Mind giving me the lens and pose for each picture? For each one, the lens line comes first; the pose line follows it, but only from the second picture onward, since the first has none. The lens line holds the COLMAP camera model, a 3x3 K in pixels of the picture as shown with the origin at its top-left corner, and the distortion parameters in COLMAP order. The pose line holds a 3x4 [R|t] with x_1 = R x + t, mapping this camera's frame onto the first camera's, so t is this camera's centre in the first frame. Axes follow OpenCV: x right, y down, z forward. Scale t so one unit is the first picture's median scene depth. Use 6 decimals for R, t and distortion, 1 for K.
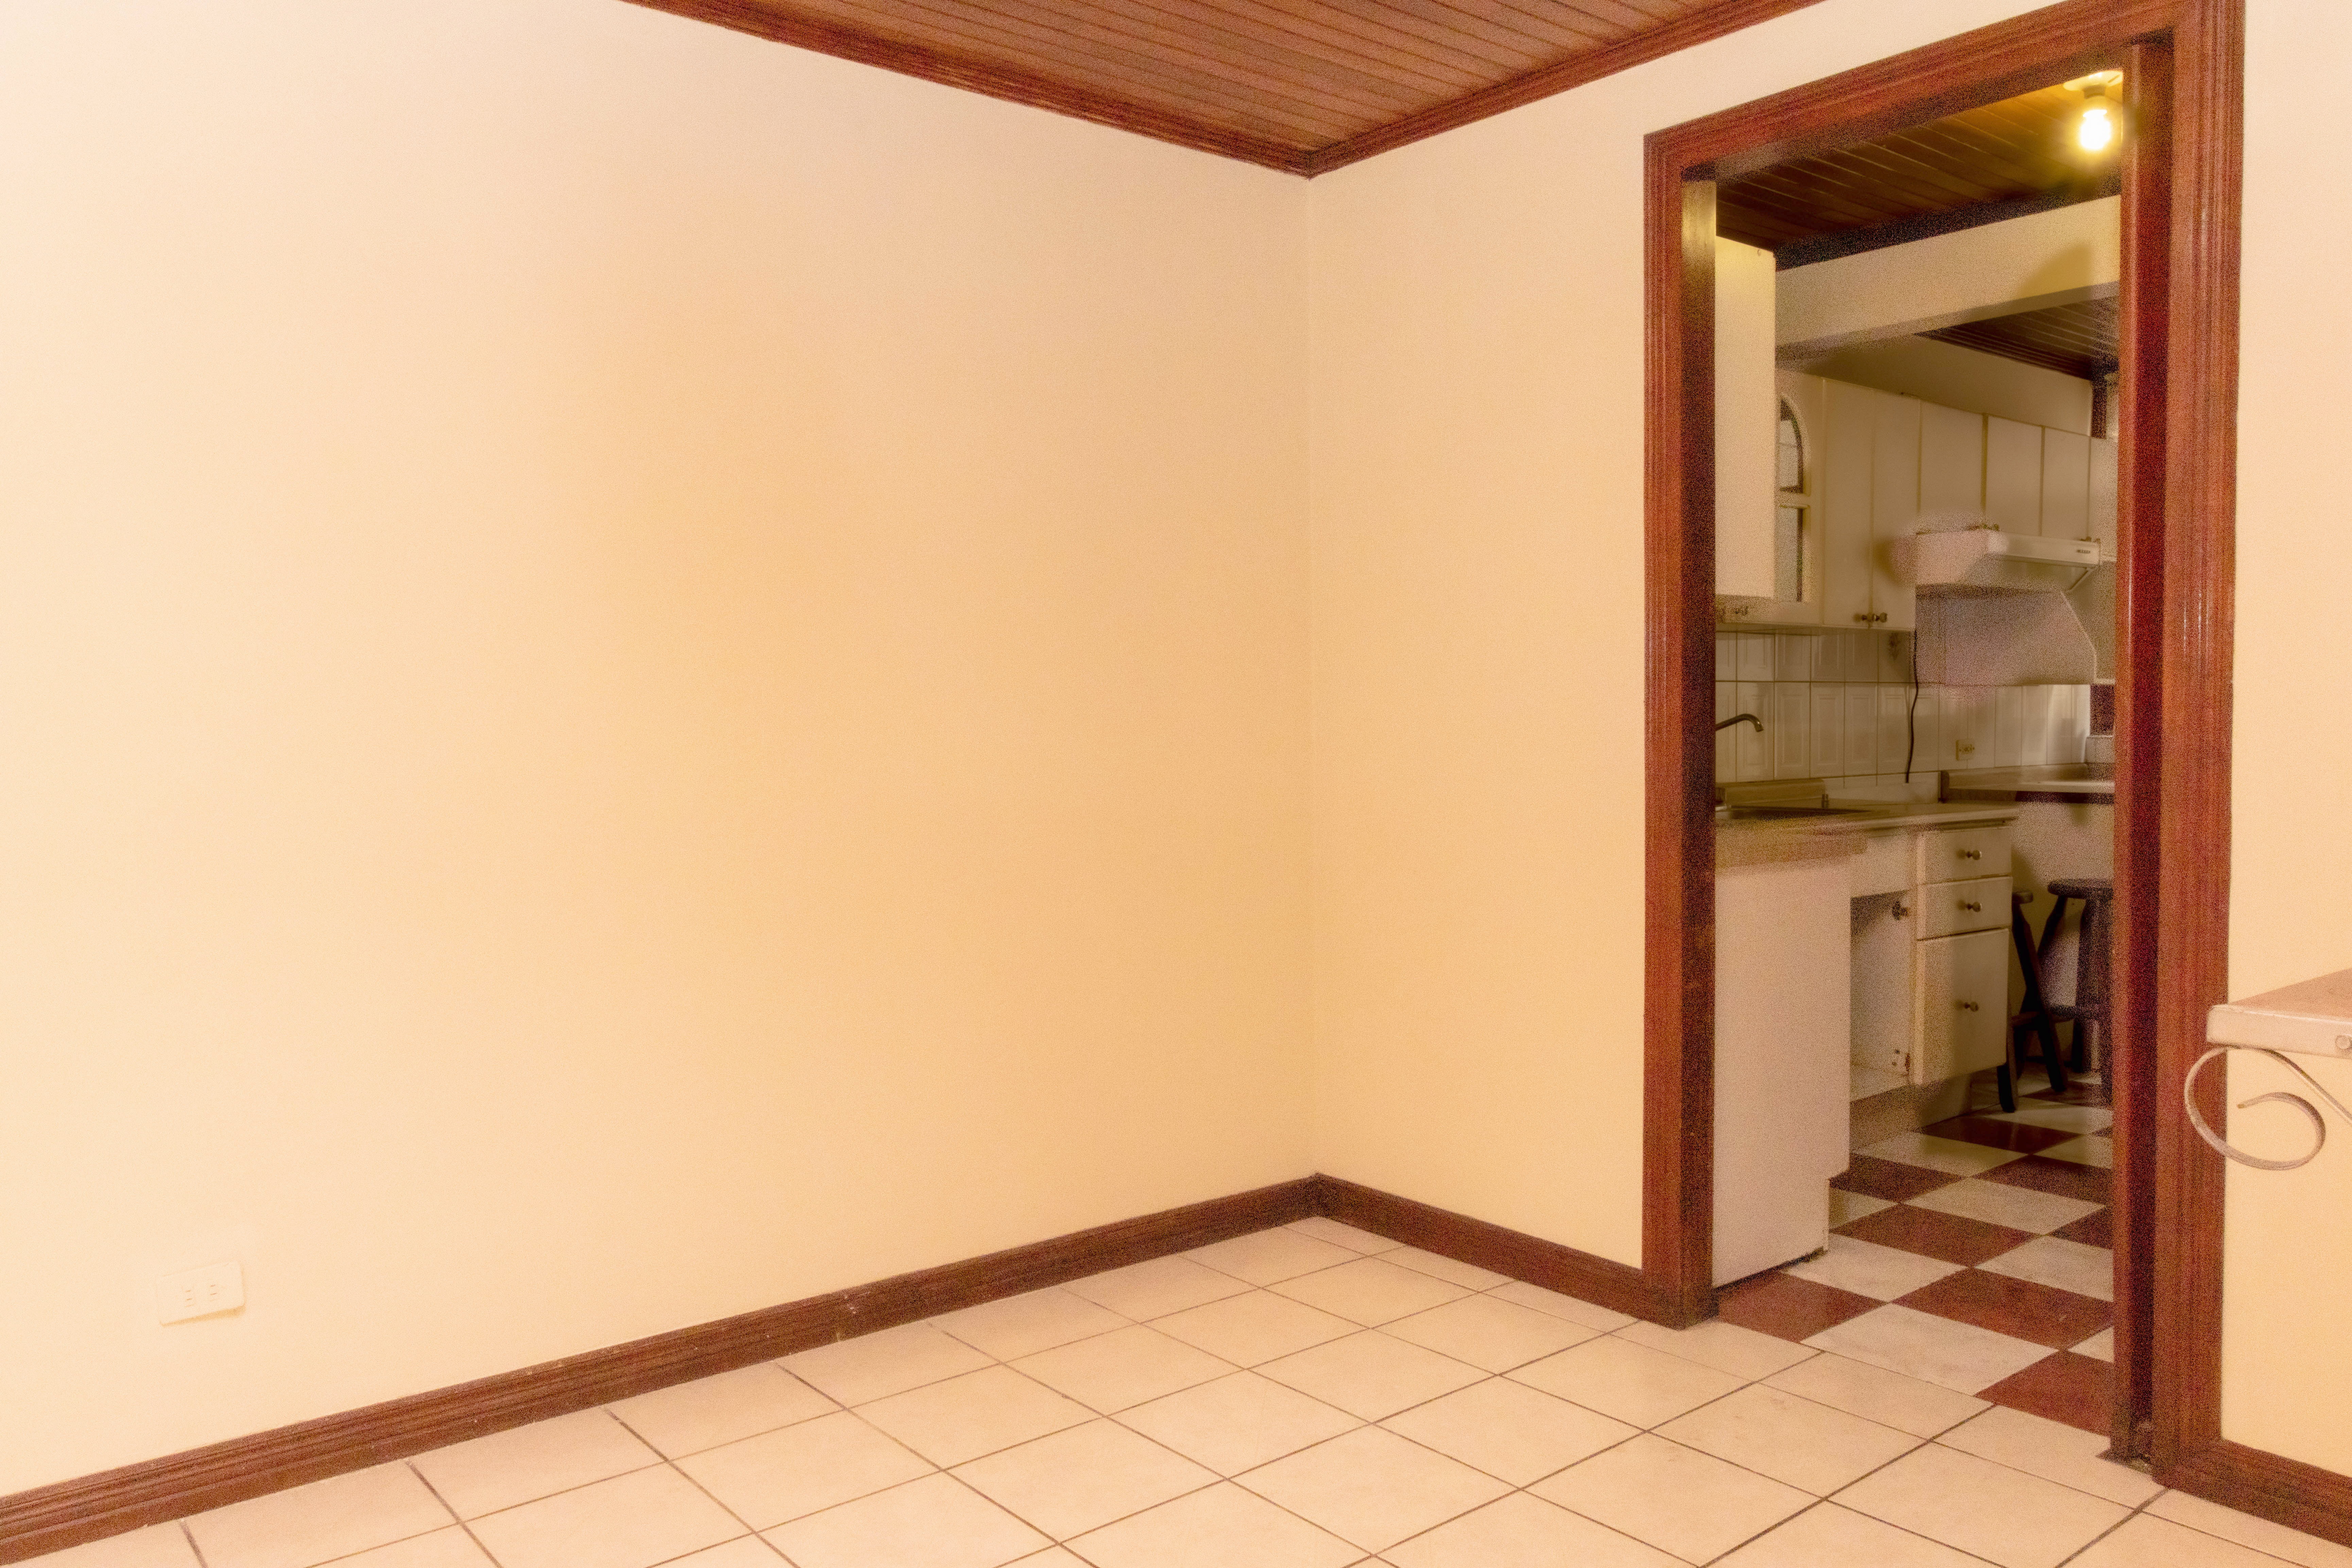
lens RADIAL K [[1744.4, 0, 1175.0], [0, 1744.4, 789.1], [0, 0, 1]] dist [0.002052, -0.001305]
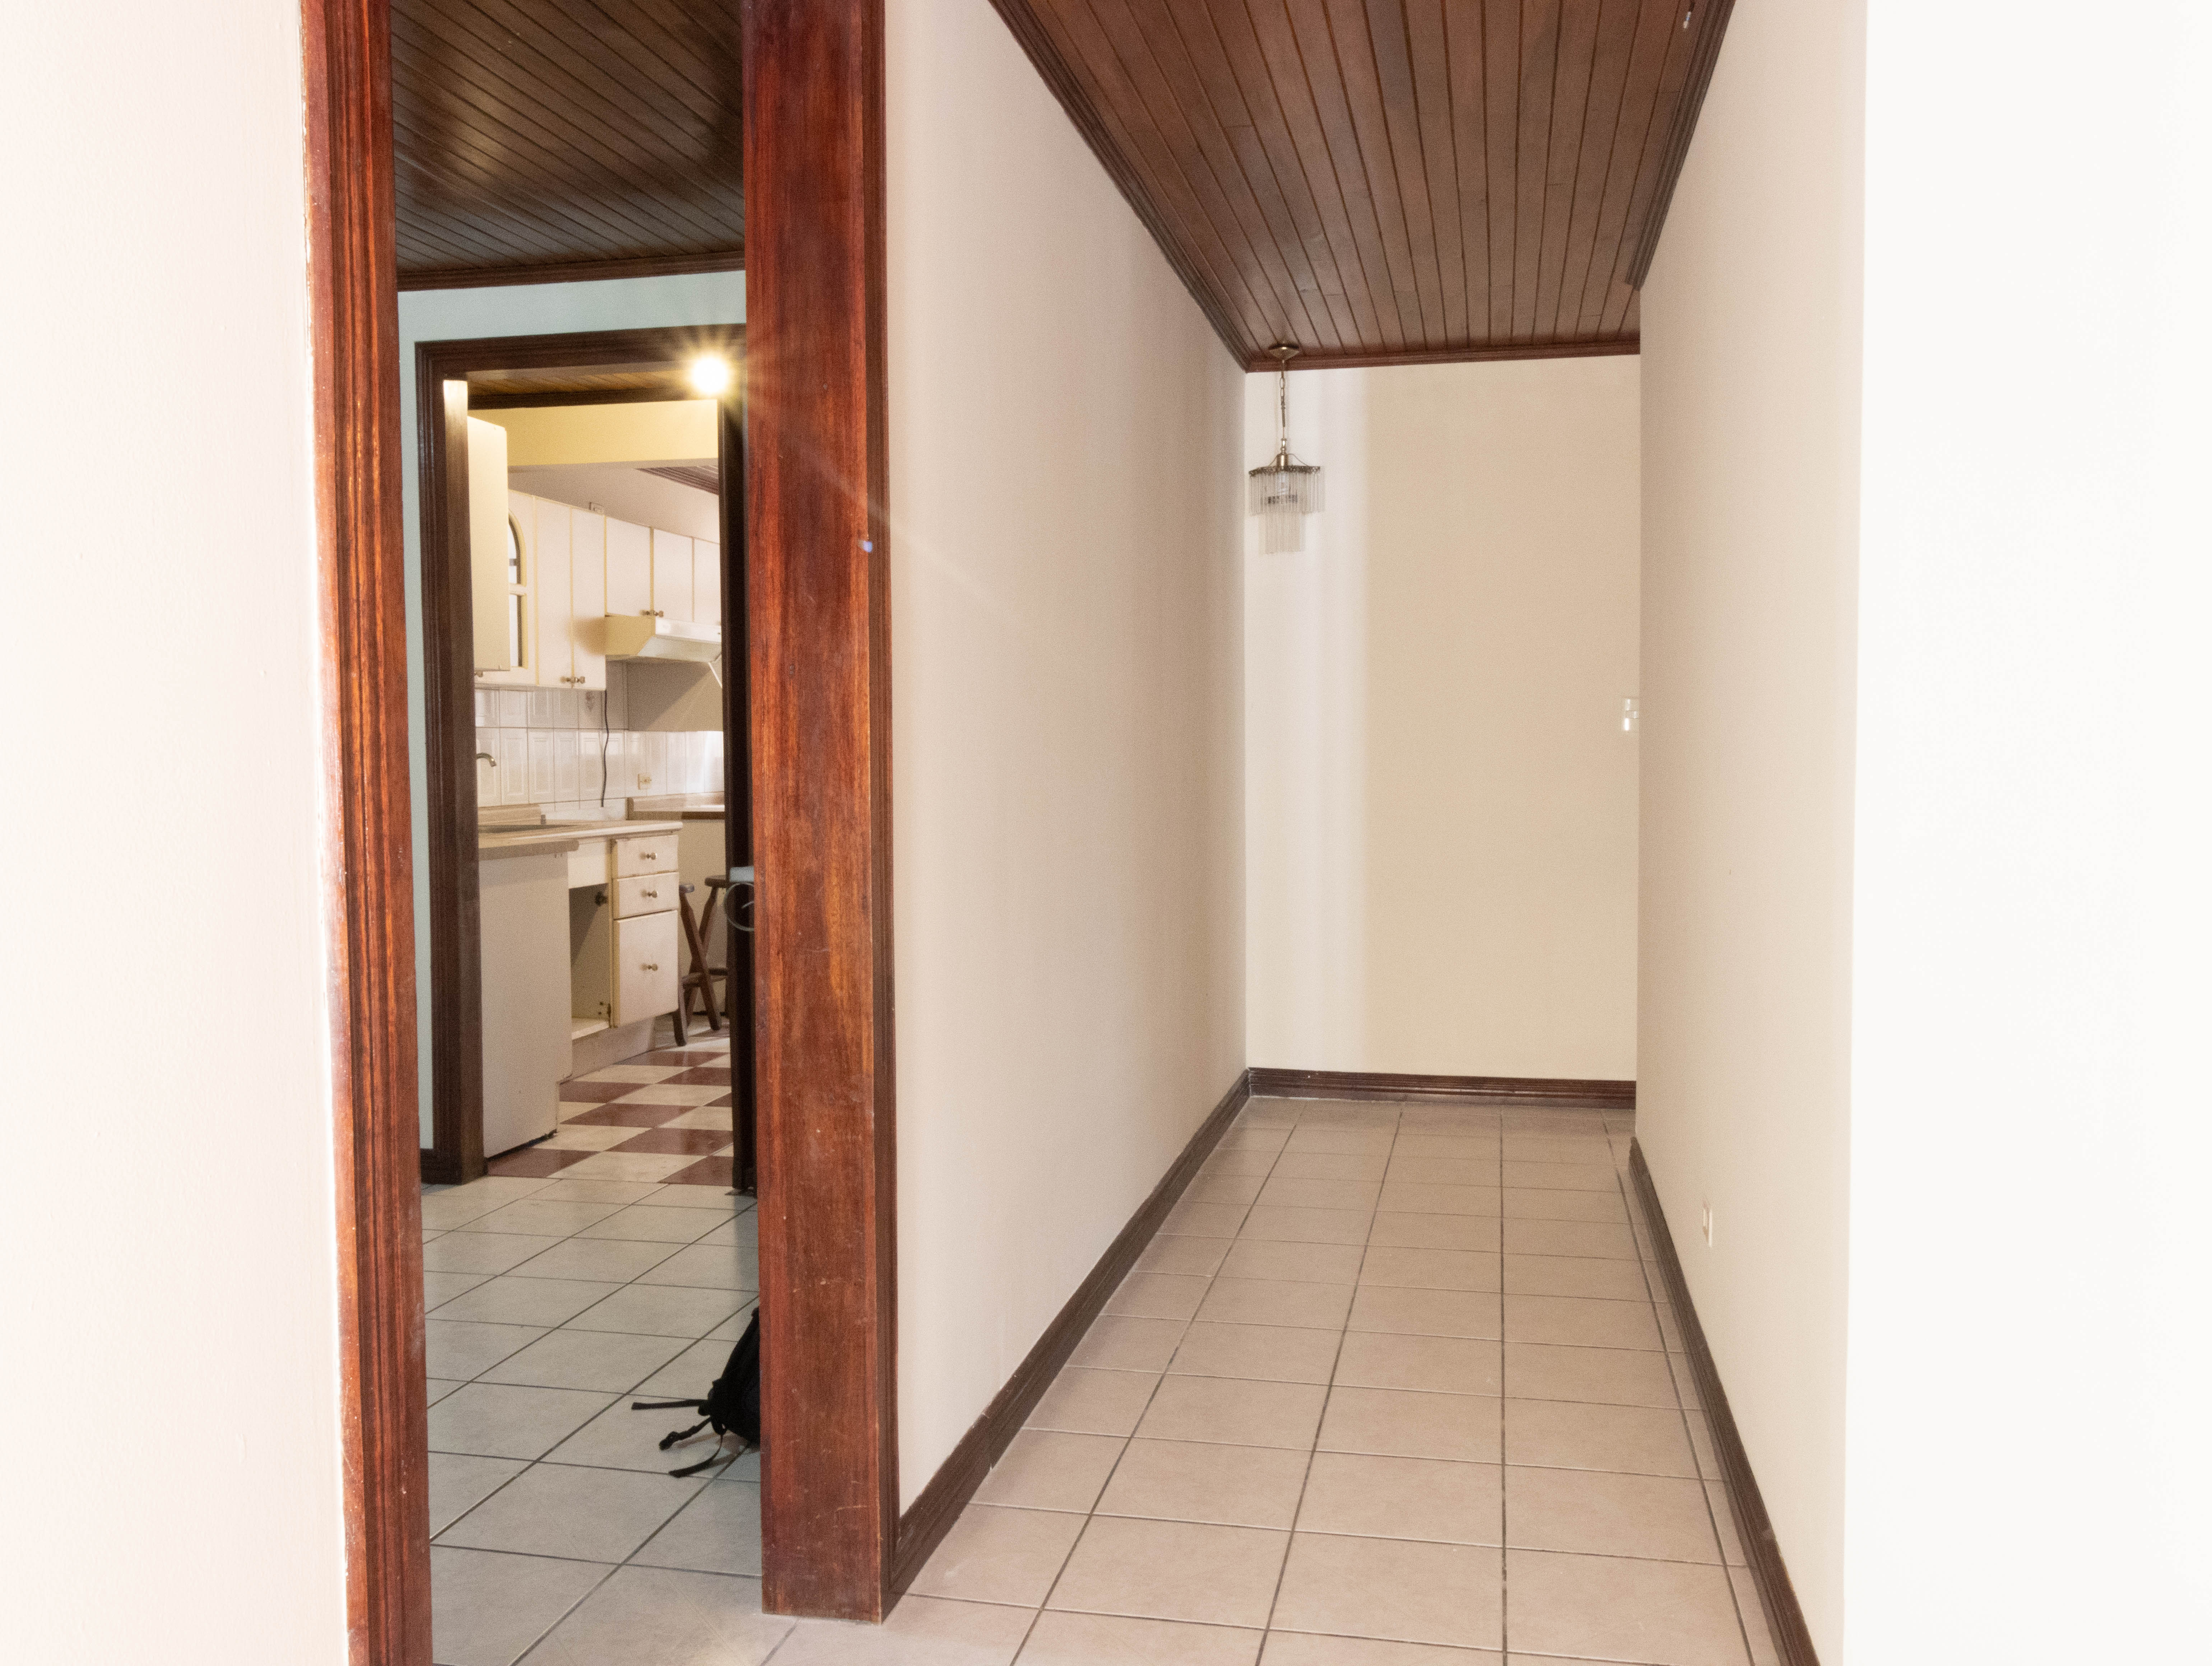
lens RADIAL K [[1793.1, 0, 1105.8], [0, 1793.1, 836.9], [0, 0, 1]] dist [0.071995, 0.002156]
pose [[0.781255, -0.024668, 0.623724, -0.133408], [0.021424, 0.999690, 0.012702, 0.010685], [-0.623844, 0.003439, 0.781541, -0.299557]]
